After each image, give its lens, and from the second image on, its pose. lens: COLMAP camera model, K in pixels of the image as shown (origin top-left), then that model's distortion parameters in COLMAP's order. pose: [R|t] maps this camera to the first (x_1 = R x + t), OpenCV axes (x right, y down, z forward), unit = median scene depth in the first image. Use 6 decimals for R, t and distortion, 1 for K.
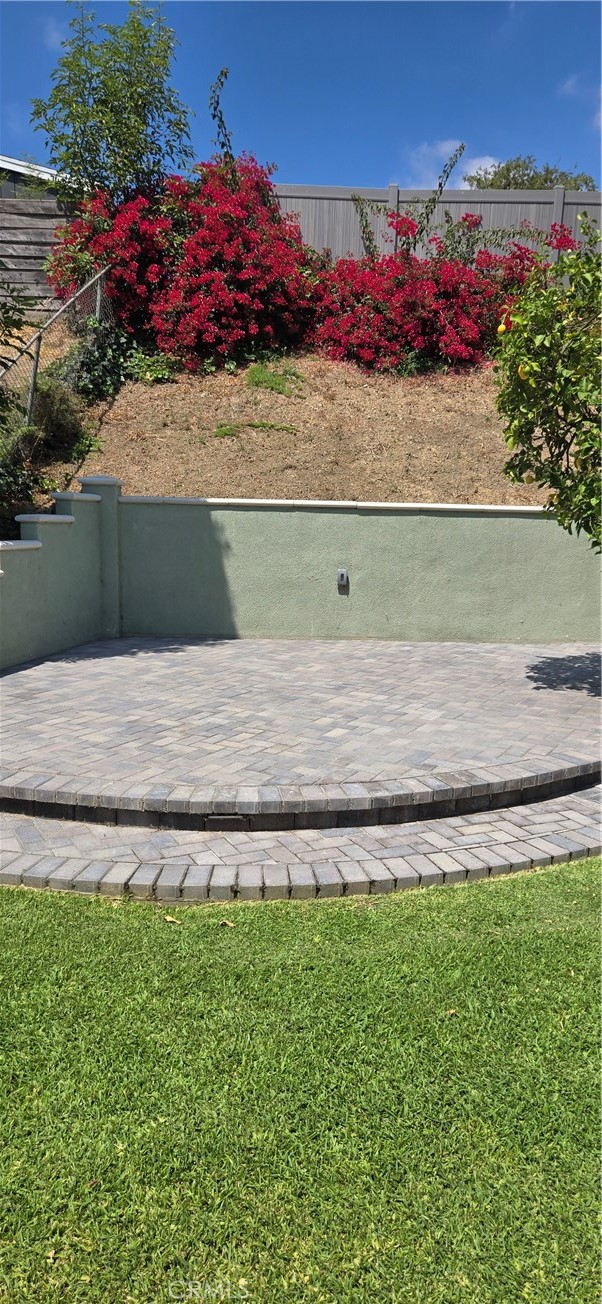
lens RADIAL K [[871.7, 0, 301.1], [0, 871.7, 646.1], [0, 0, 1]] dist [0.087425, -0.090116]
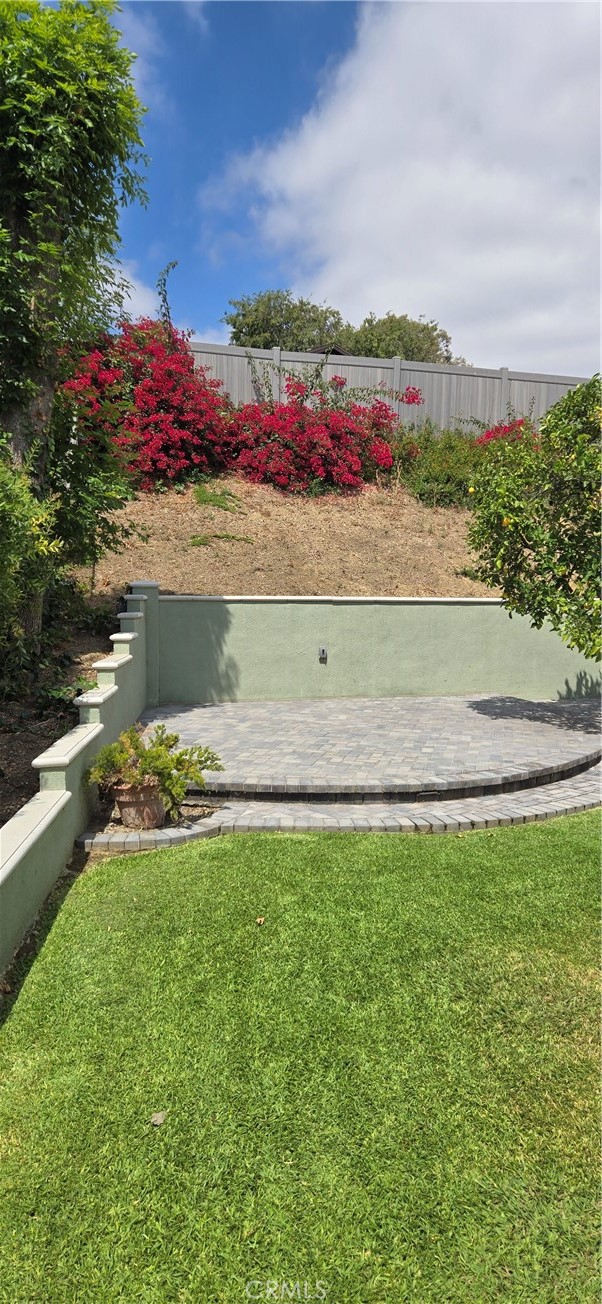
lens RADIAL K [[857.1, 0, 266.6], [0, 857.1, 659.2], [0, 0, 1]] dist [0.038161, 0.000191]
pose [[0.967562, -0.033897, 0.250348, -0.308674], [0.051841, 0.996509, -0.065432, 0.011516], [-0.247256, 0.076288, 0.965942, -0.212288]]
